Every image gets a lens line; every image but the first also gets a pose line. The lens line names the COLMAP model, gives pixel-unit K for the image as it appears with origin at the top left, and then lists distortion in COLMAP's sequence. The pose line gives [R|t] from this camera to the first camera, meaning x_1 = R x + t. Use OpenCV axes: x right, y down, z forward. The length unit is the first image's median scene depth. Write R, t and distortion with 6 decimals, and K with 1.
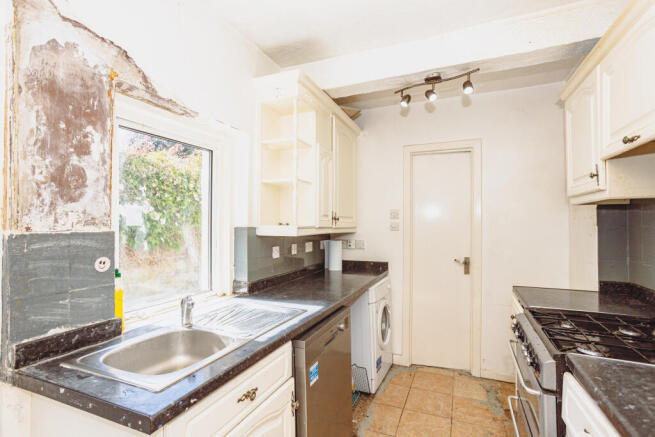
lens RADIAL K [[319.4, 0, 323.9], [0, 319.4, 219.6], [0, 0, 1]] dist [-0.042243, 0.029065]
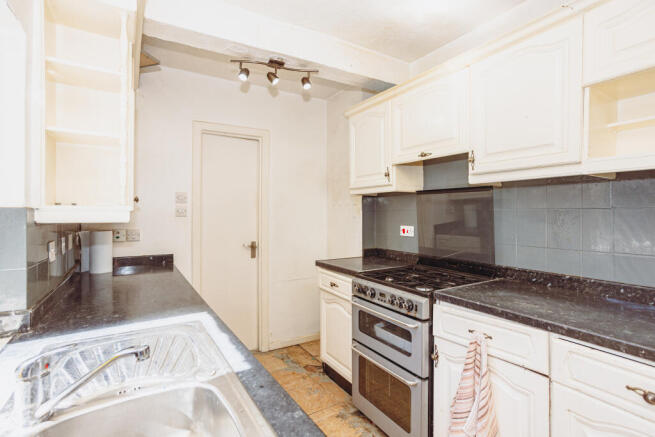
lens RADIAL K [[322.7, 0, 328.1], [0, 322.7, 213.4], [0, 0, 1]] dist [-0.024781, -0.000129]
pose [[0.572842, 0.002776, 0.819661, -0.386060], [-0.011452, 0.999924, 0.004617, 0.025918], [-0.819586, -0.012031, 0.572830, 0.268529]]
